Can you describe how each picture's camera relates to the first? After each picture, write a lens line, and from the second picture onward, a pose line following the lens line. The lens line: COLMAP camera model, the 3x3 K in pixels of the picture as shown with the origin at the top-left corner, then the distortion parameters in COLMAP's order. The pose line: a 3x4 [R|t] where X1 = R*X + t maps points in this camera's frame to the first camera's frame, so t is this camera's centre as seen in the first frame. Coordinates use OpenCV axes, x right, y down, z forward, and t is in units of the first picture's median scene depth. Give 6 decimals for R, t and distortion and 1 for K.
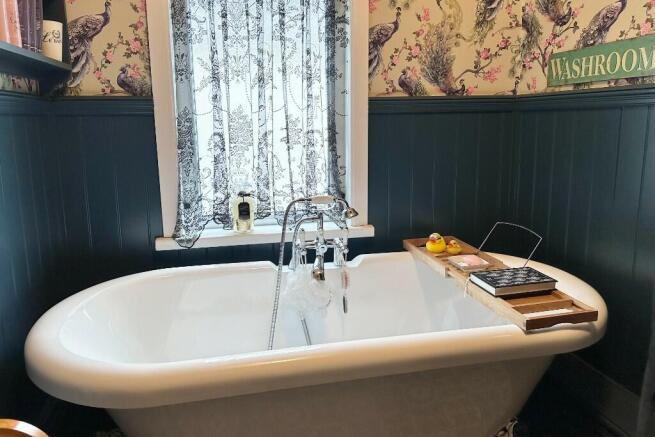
lens RADIAL K [[453.7, 0, 327.1], [0, 453.7, 206.2], [0, 0, 1]] dist [0.066097, -0.080196]
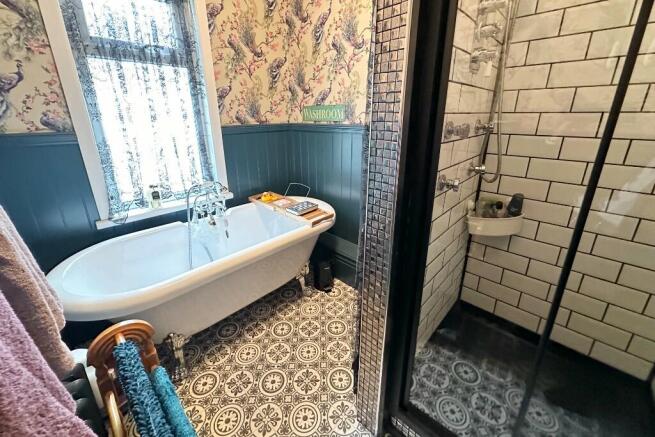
lens RADIAL K [[258.8, 0, 327.5], [0, 258.8, 218.5], [0, 0, 1]] dist [0.000901, 0.000225]
pose [[0.828986, -0.206518, 0.519742, -0.182538], [0.097583, 0.968481, 0.229178, -0.072990], [-0.550690, -0.139268, 0.823010, -0.183205]]
